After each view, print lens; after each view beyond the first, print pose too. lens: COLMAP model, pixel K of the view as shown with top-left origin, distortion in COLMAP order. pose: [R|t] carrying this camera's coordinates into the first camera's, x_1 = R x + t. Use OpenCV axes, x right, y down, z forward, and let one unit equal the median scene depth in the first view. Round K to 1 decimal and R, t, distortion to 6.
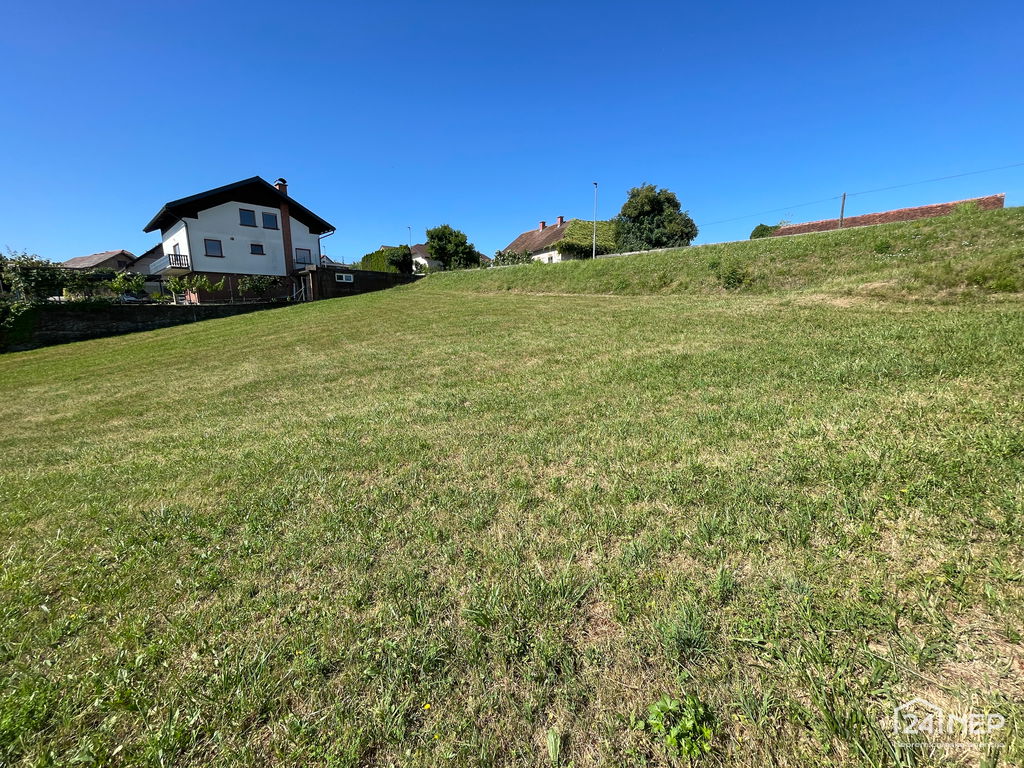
lens RADIAL K [[415.4, 0, 506.9], [0, 415.4, 385.9], [0, 0, 1]] dist [0.000841, -0.000458]
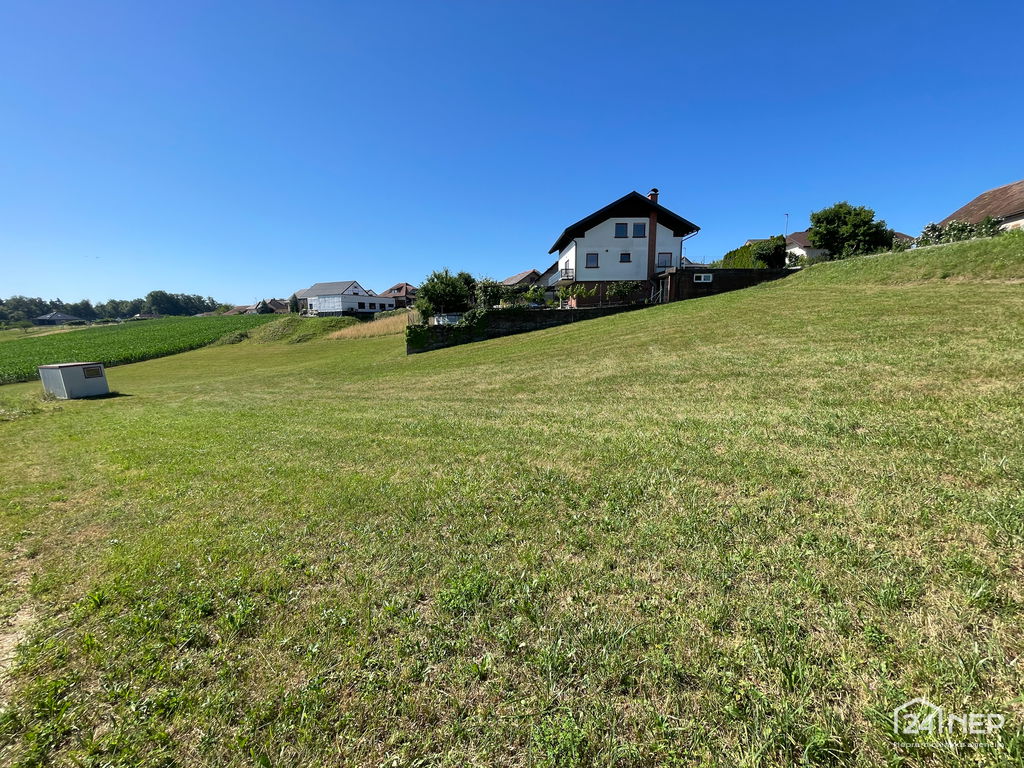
lens RADIAL K [[415.4, 0, 508.5], [0, 415.4, 386.2], [0, 0, 1]] dist [0.000841, -0.000458]
pose [[0.708074, 0.110739, -0.697401, -0.010319], [-0.112381, 0.992711, 0.043530, 0.000422], [0.697139, 0.047552, 0.715358, -0.001338]]
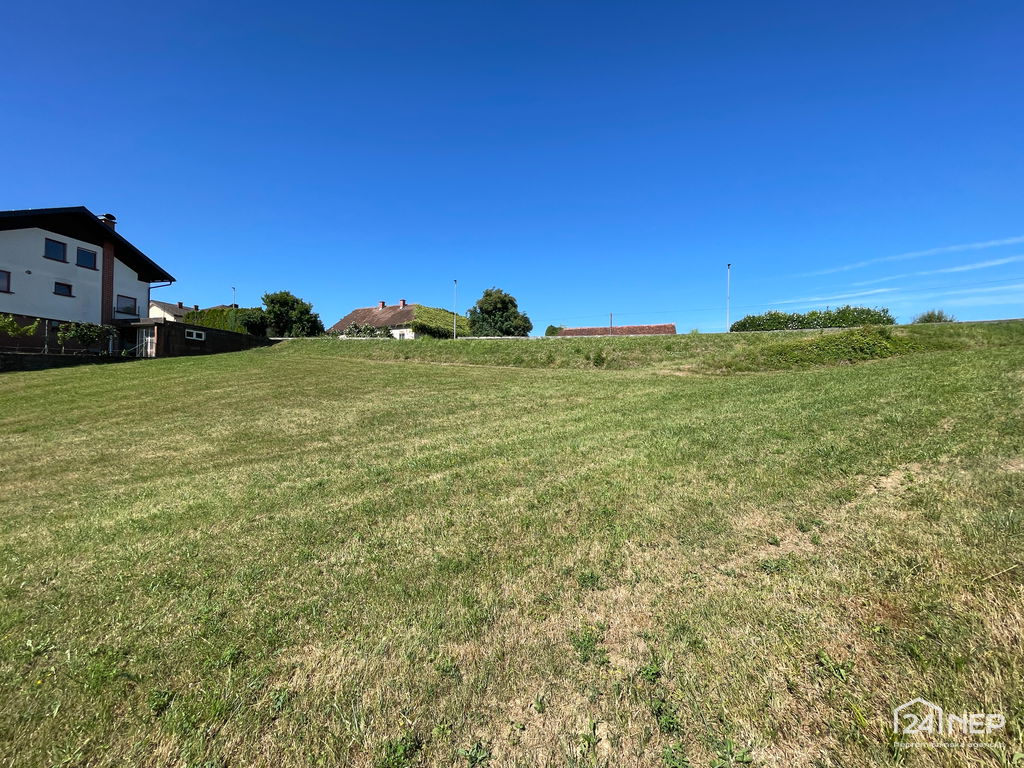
lens RADIAL K [[415.4, 0, 512.0], [0, 415.4, 385.6], [0, 0, 1]] dist [0.000841, -0.000458]
pose [[0.851758, 0.030638, 0.523039, -0.414172], [0.067857, 0.983430, -0.168110, 0.060185], [-0.519523, 0.178681, 0.835565, -0.101610]]
